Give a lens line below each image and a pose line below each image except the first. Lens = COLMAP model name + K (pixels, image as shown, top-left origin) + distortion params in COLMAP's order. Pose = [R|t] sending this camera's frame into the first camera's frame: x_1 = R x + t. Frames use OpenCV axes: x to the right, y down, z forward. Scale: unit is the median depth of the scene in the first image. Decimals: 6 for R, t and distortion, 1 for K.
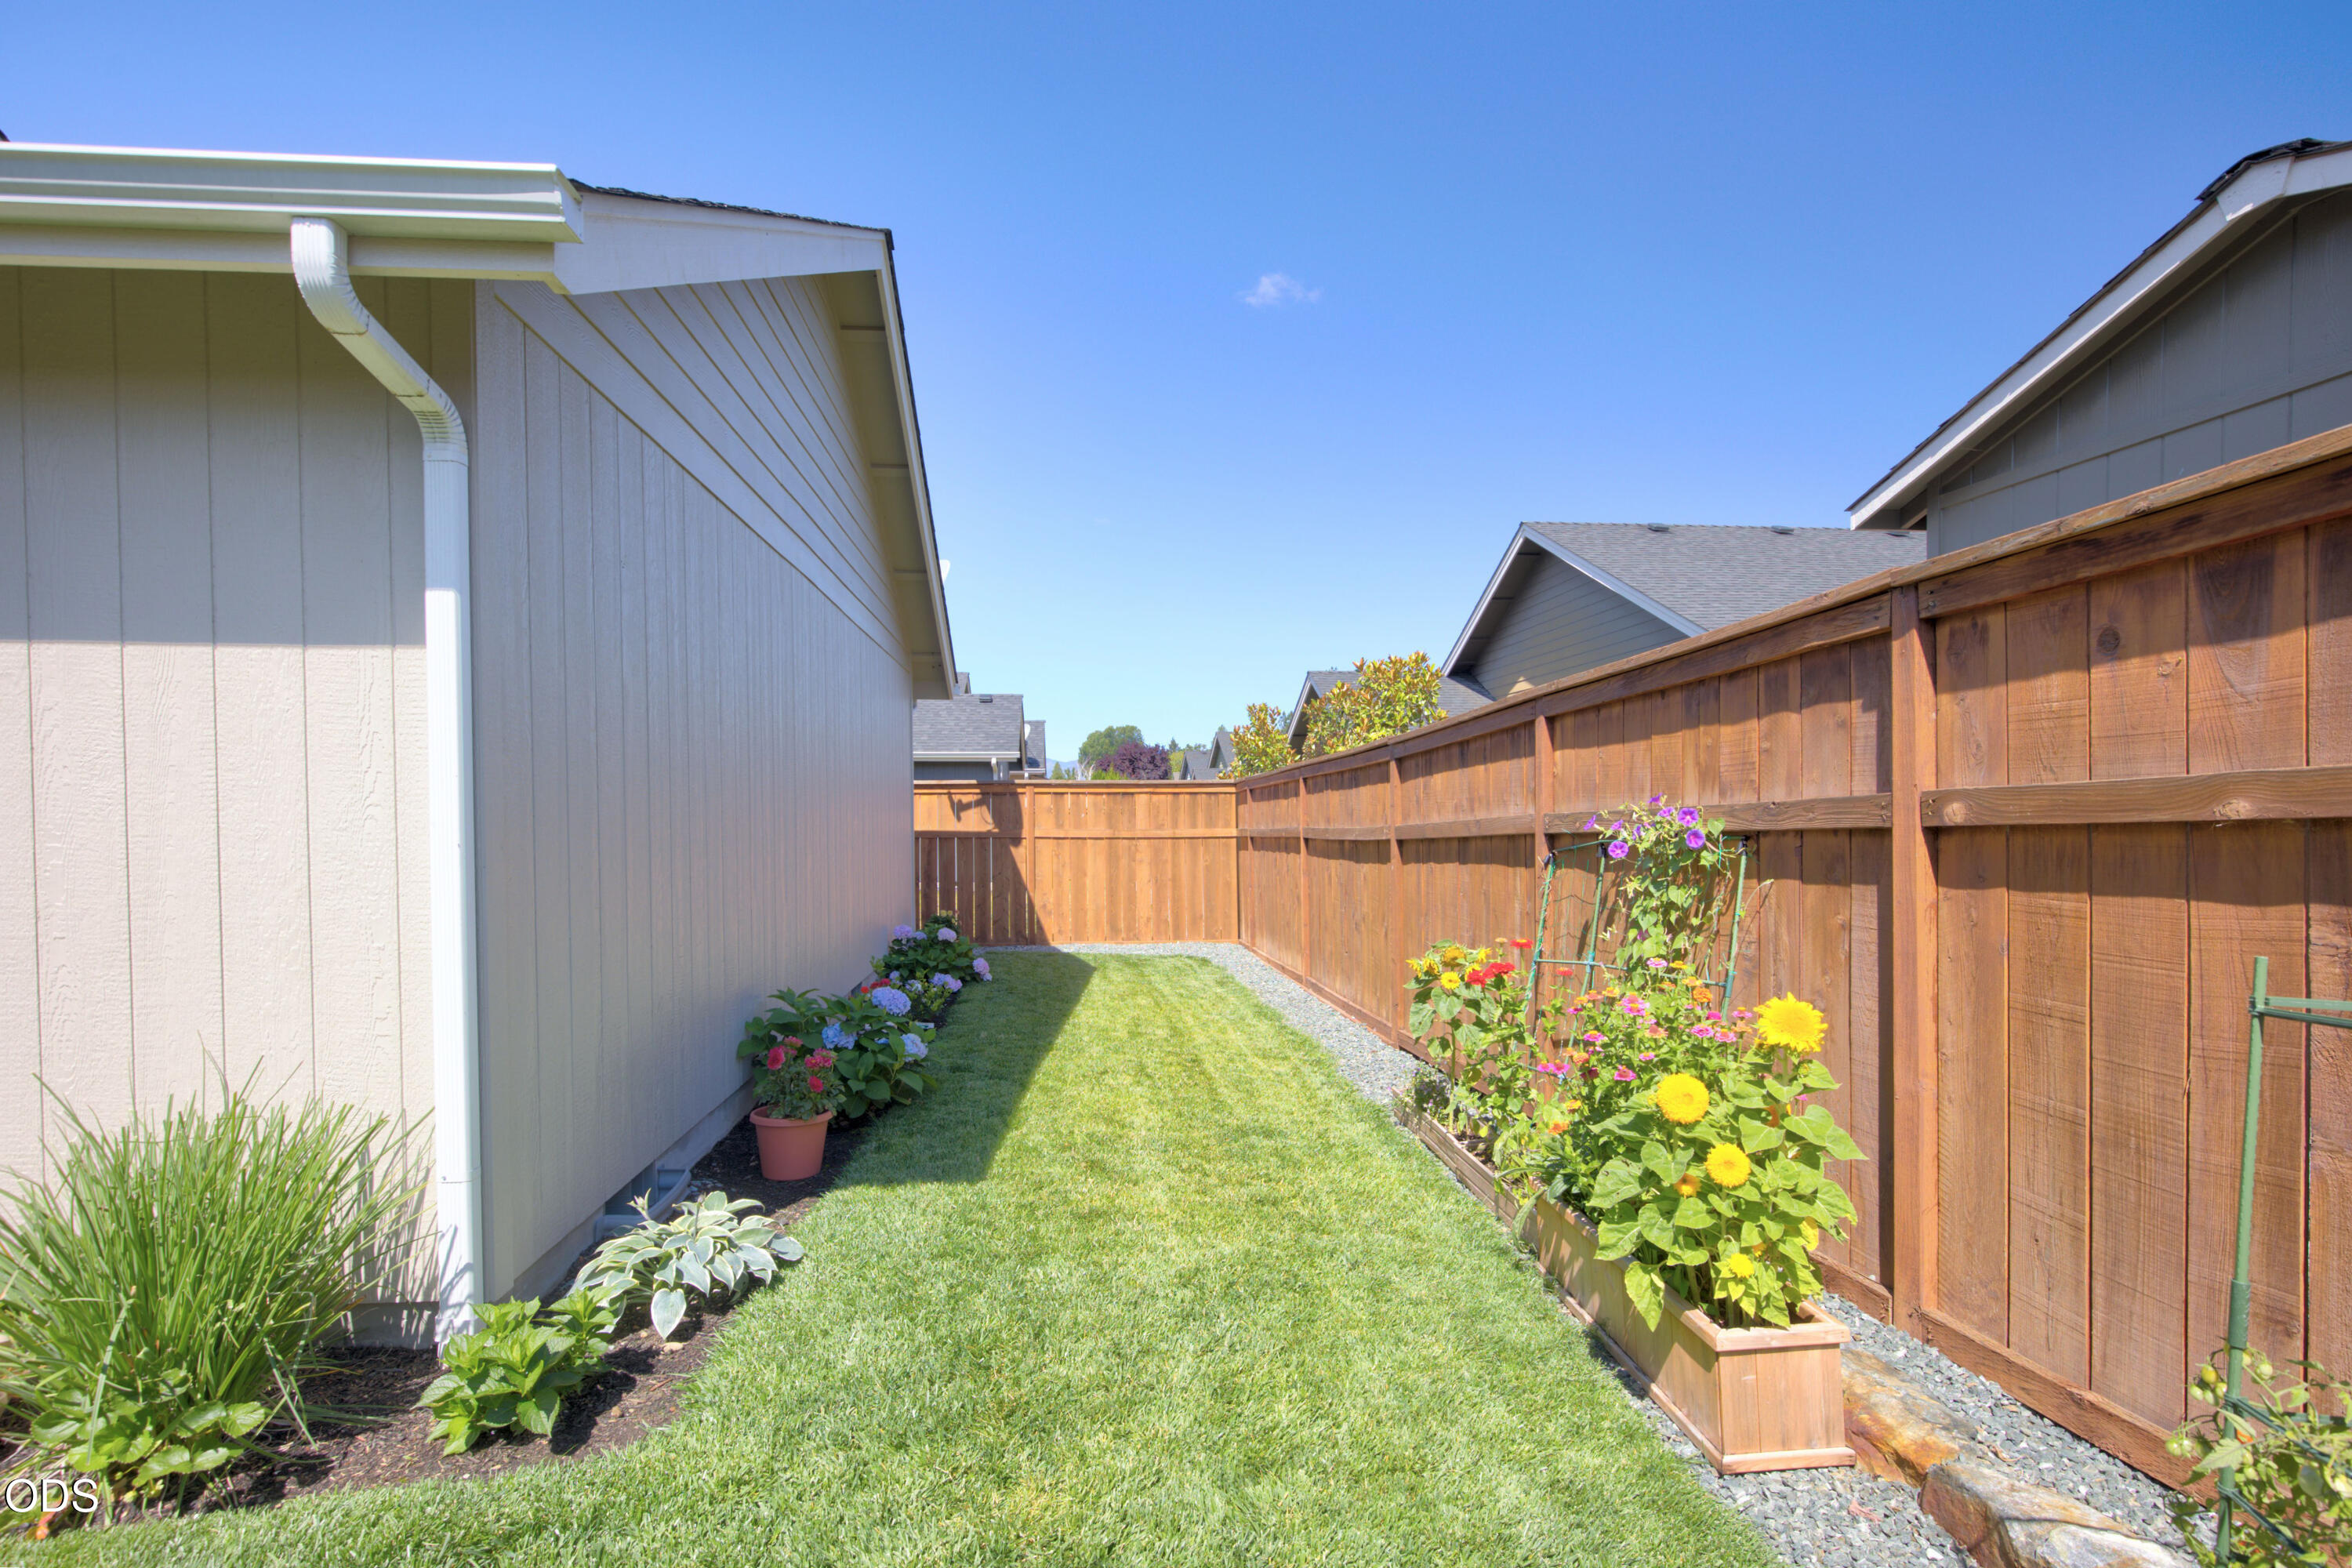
lens RADIAL K [[1104.2, 0, 1146.4], [0, 1104.2, 816.6], [0, 0, 1]] dist [-0.000683, 0.002350]
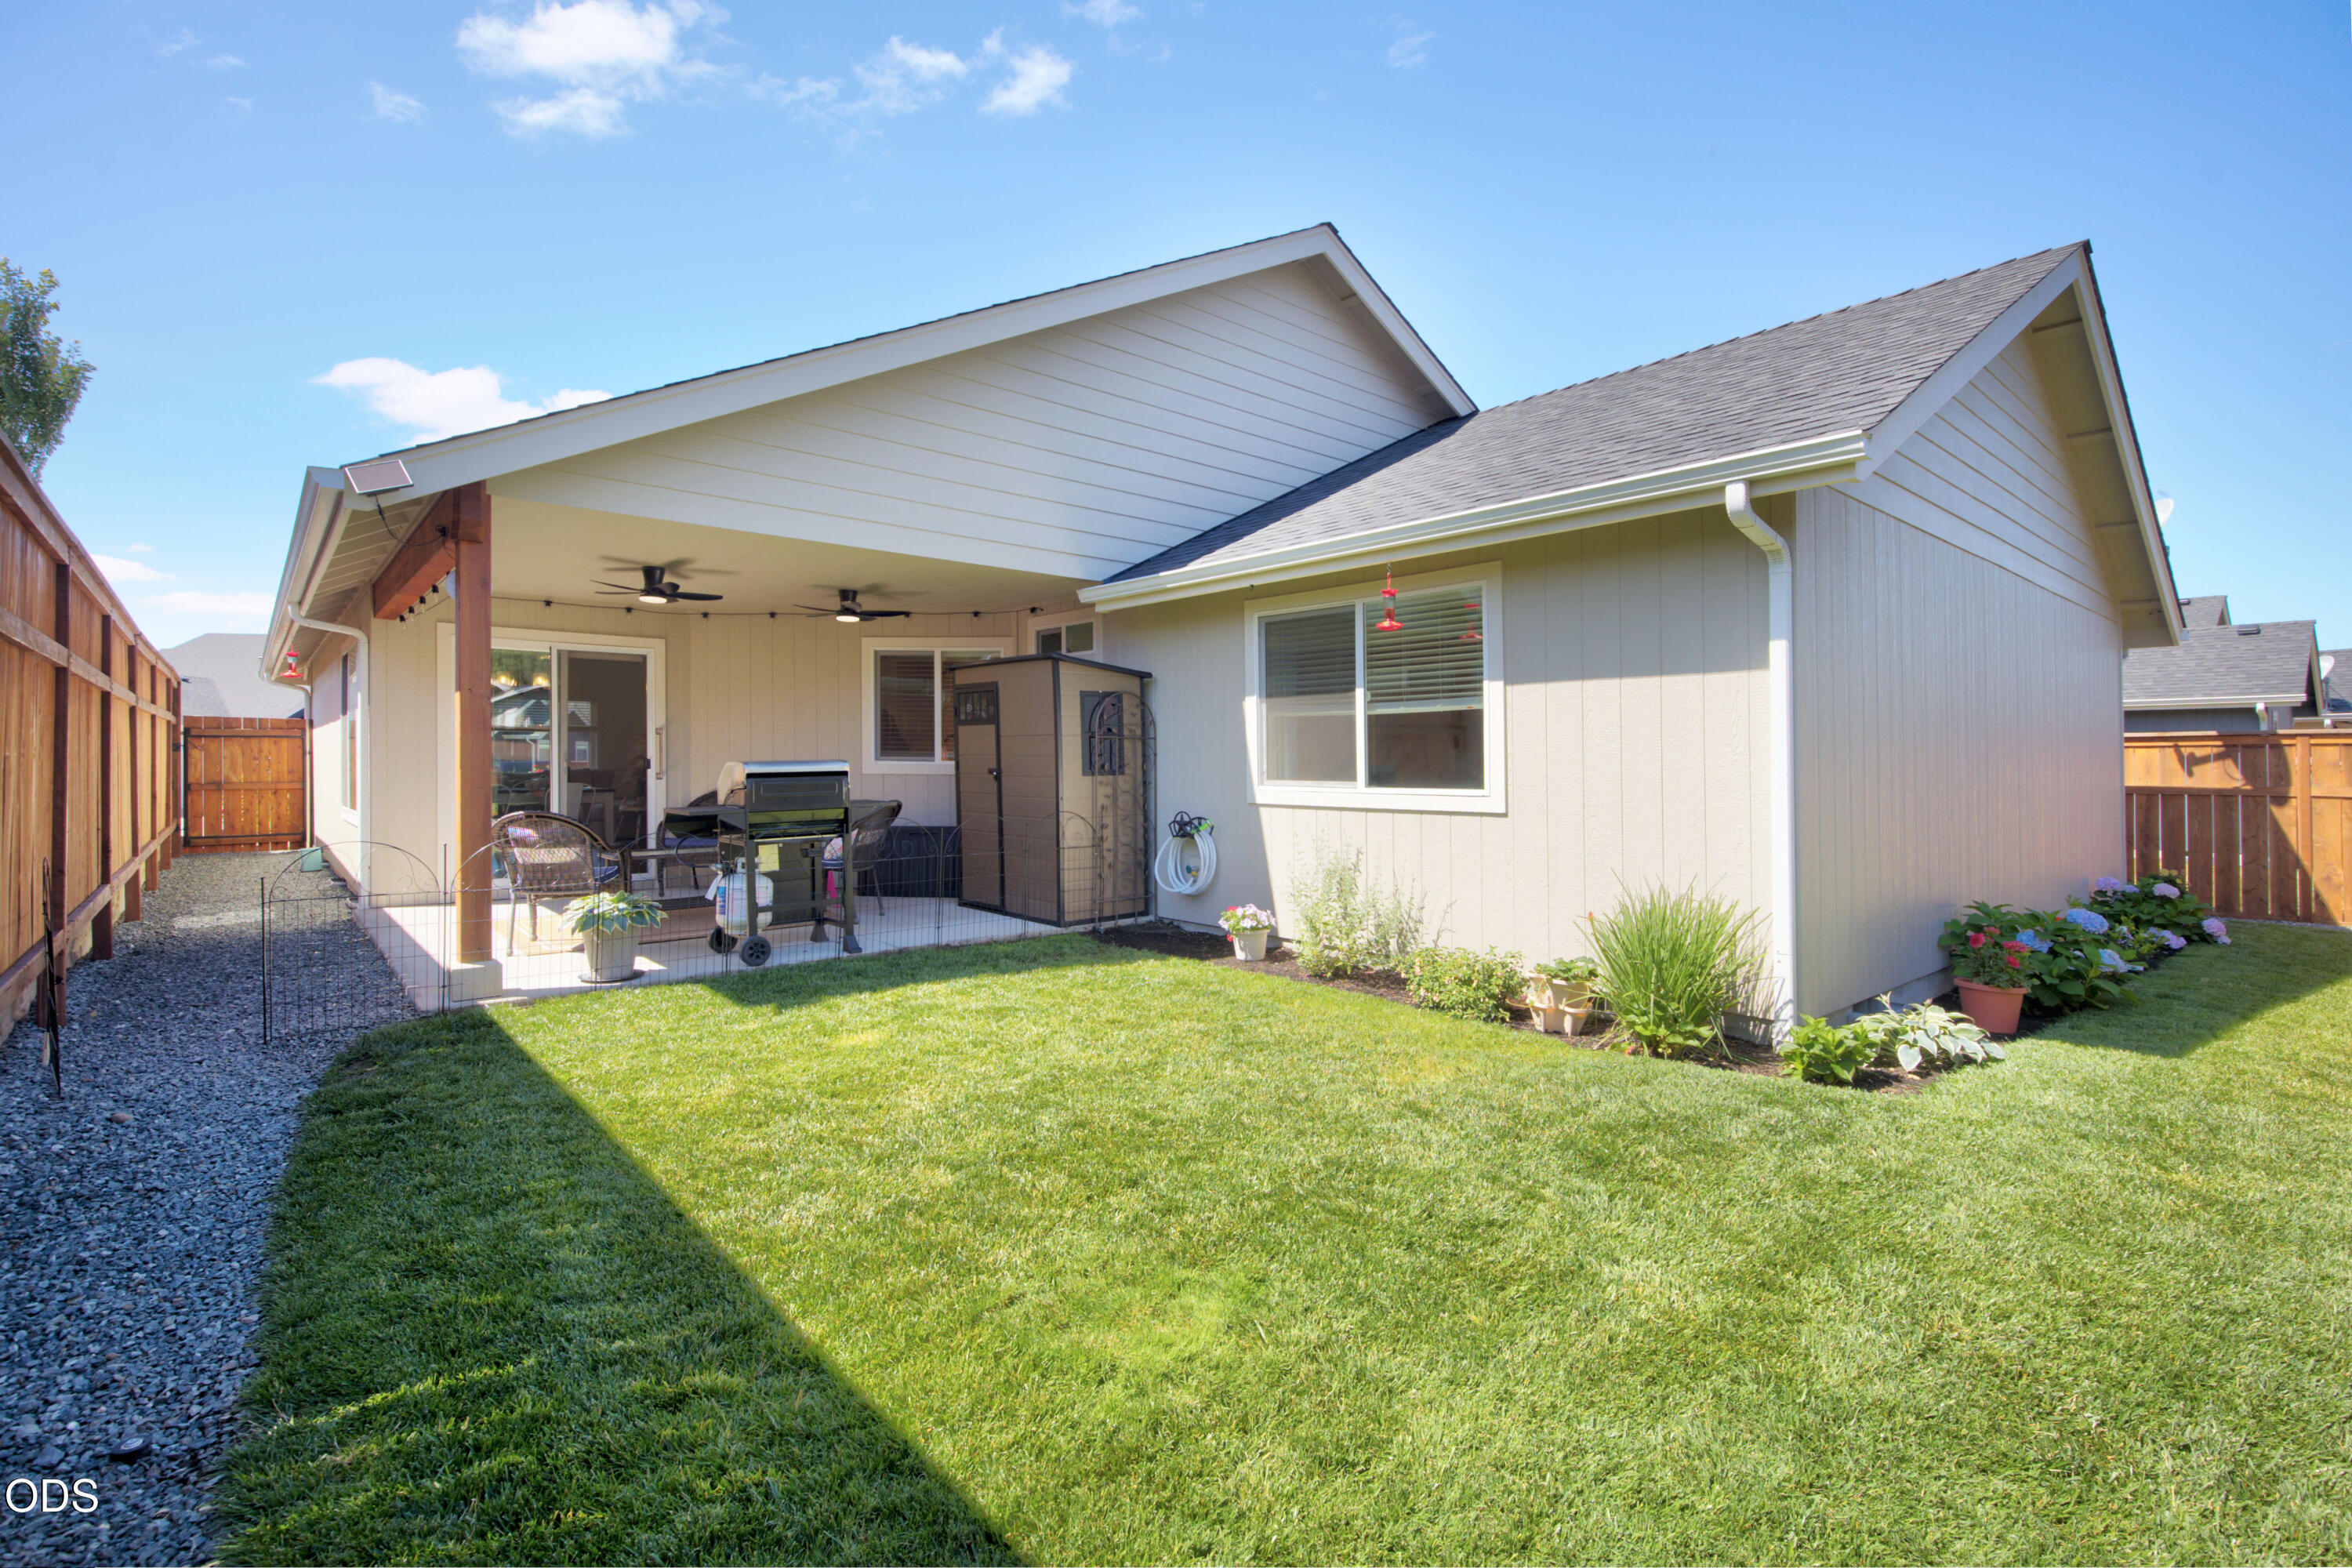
lens RADIAL K [[1104.2, 0, 1152.1], [0, 1104.2, 752.8], [0, 0, 1]] dist [-0.000683, 0.002350]
pose [[0.591001, -0.005544, -0.806652, 0.191365], [-0.010275, 0.999844, -0.014399, 0.020511], [0.806605, 0.016798, 0.590852, -0.735298]]
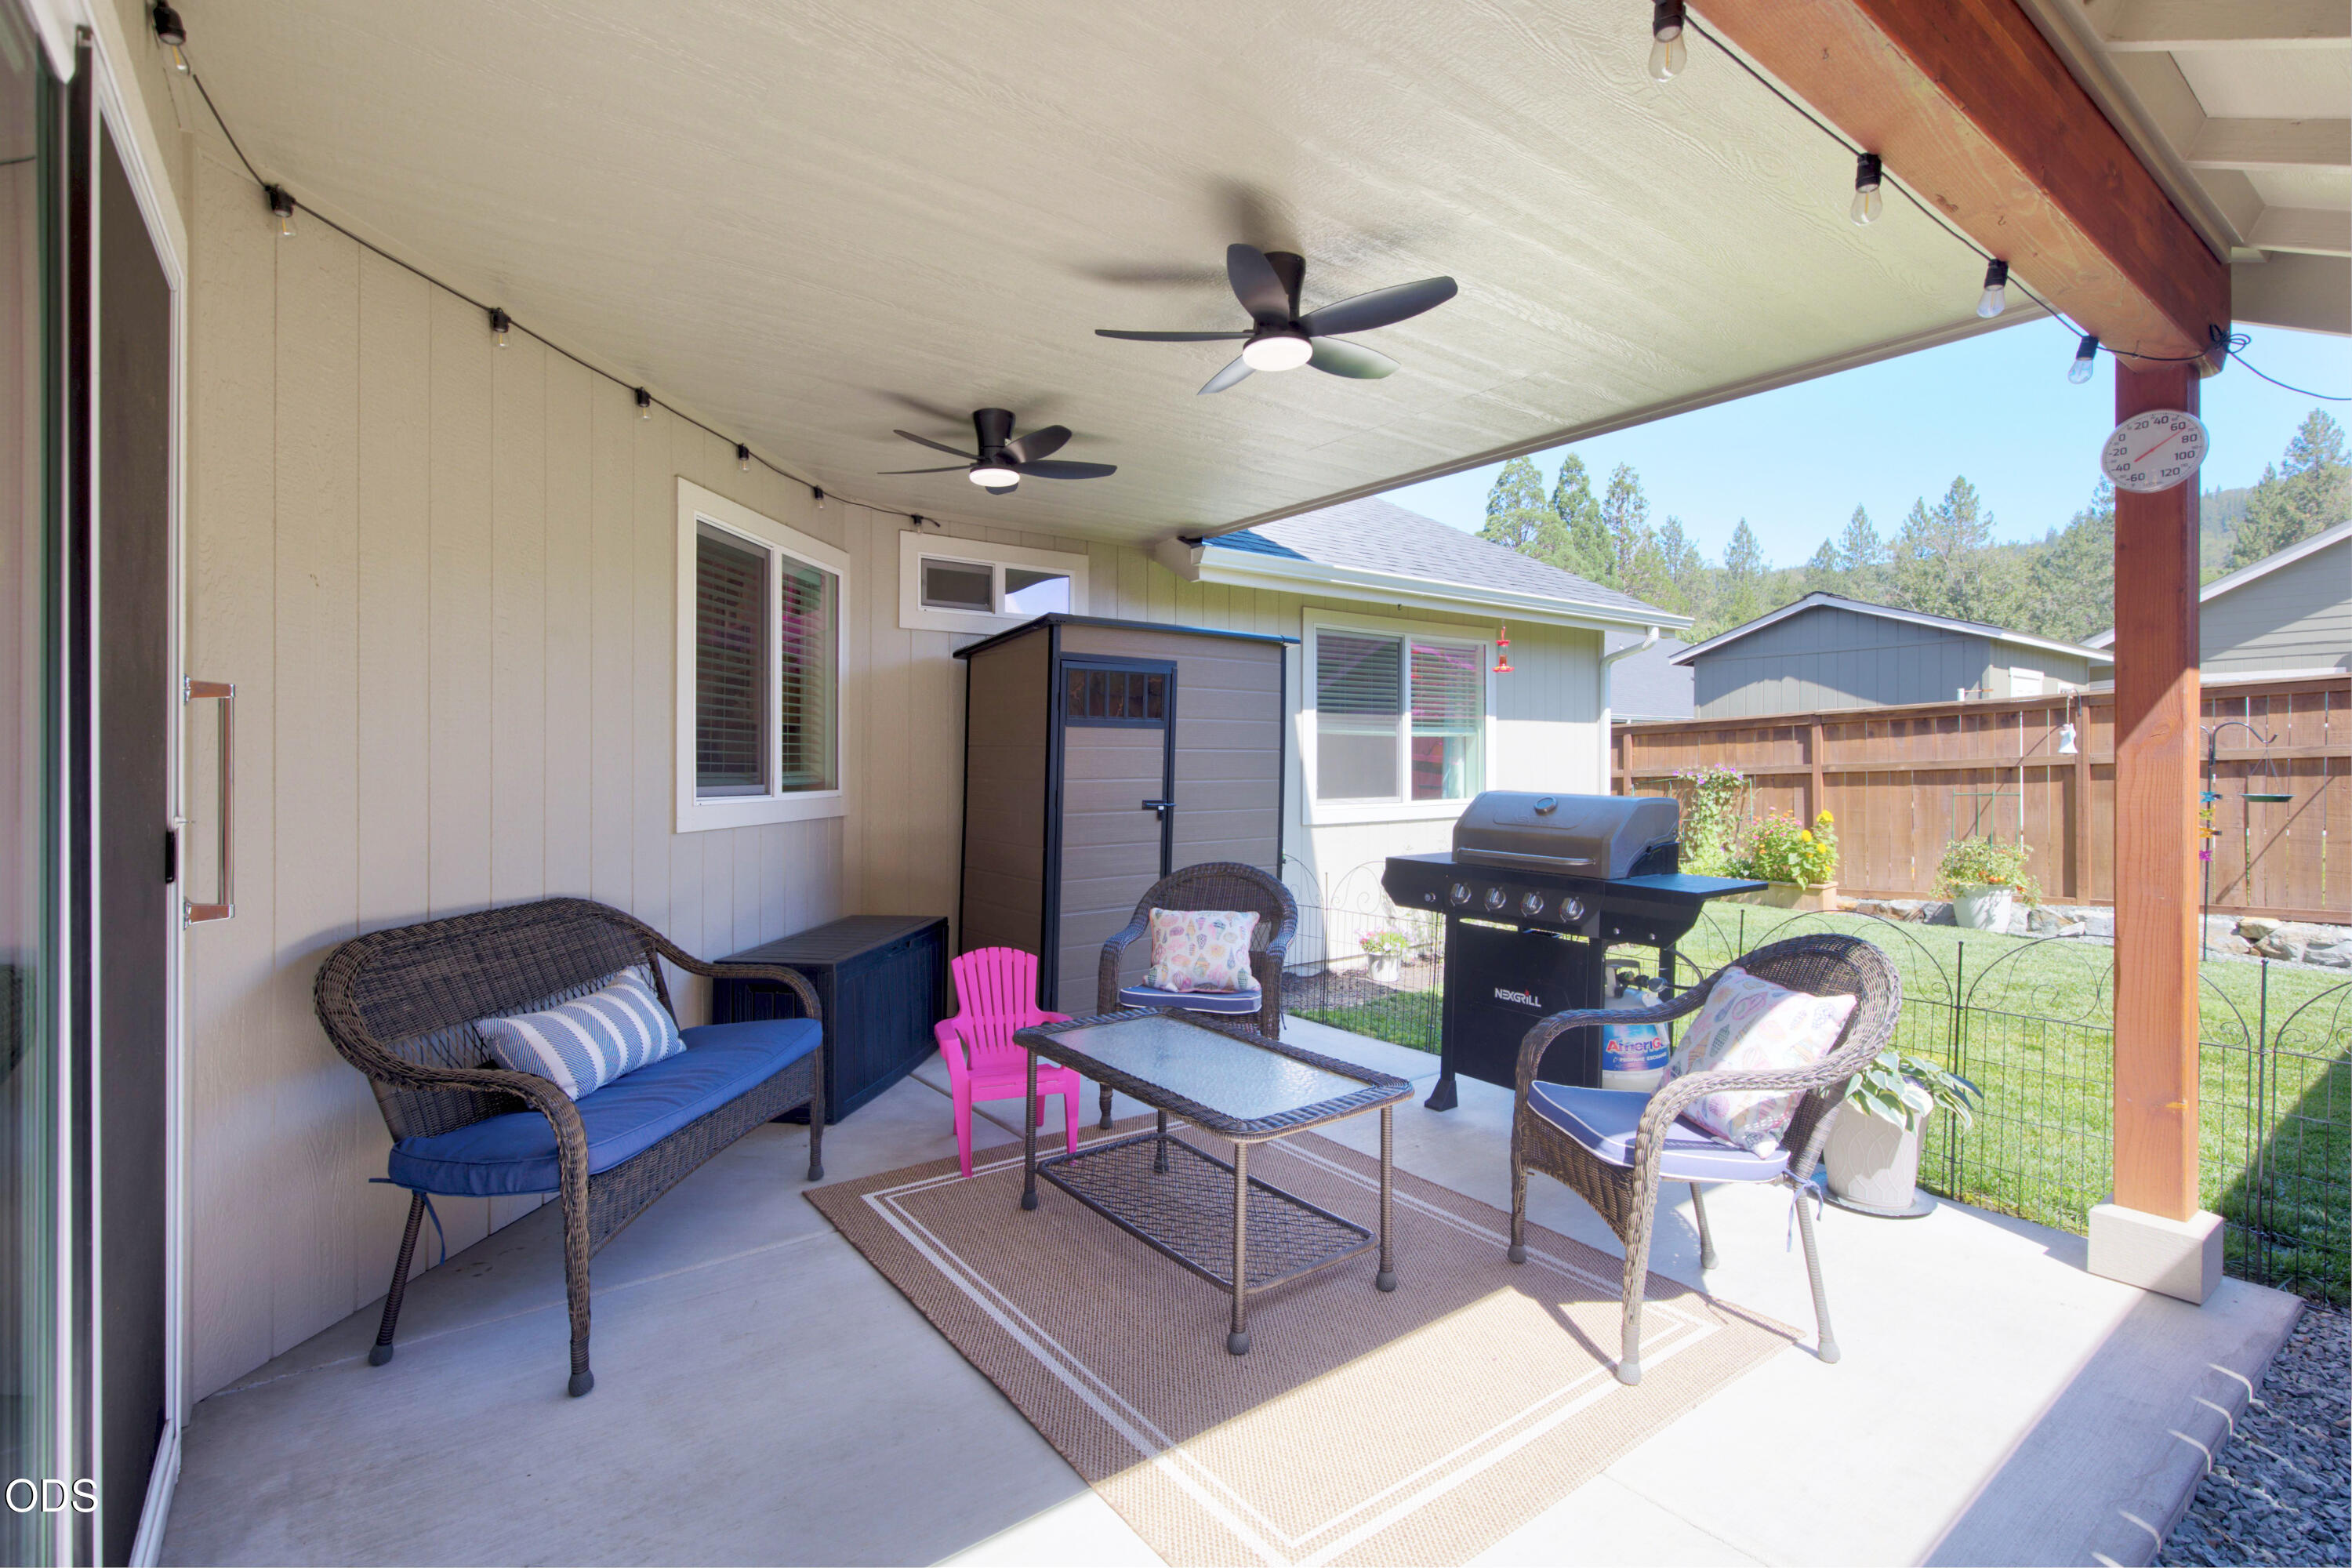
lens RADIAL K [[1104.2, 0, 1220.3], [0, 1104.2, 769.1], [0, 0, 1]] dist [-0.000683, 0.002350]
pose [[0.818464, -0.006478, 0.574522, -2.735714], [0.007646, 0.999971, 0.000382, -0.018373], [-0.574507, 0.004080, 0.818489, -0.859407]]
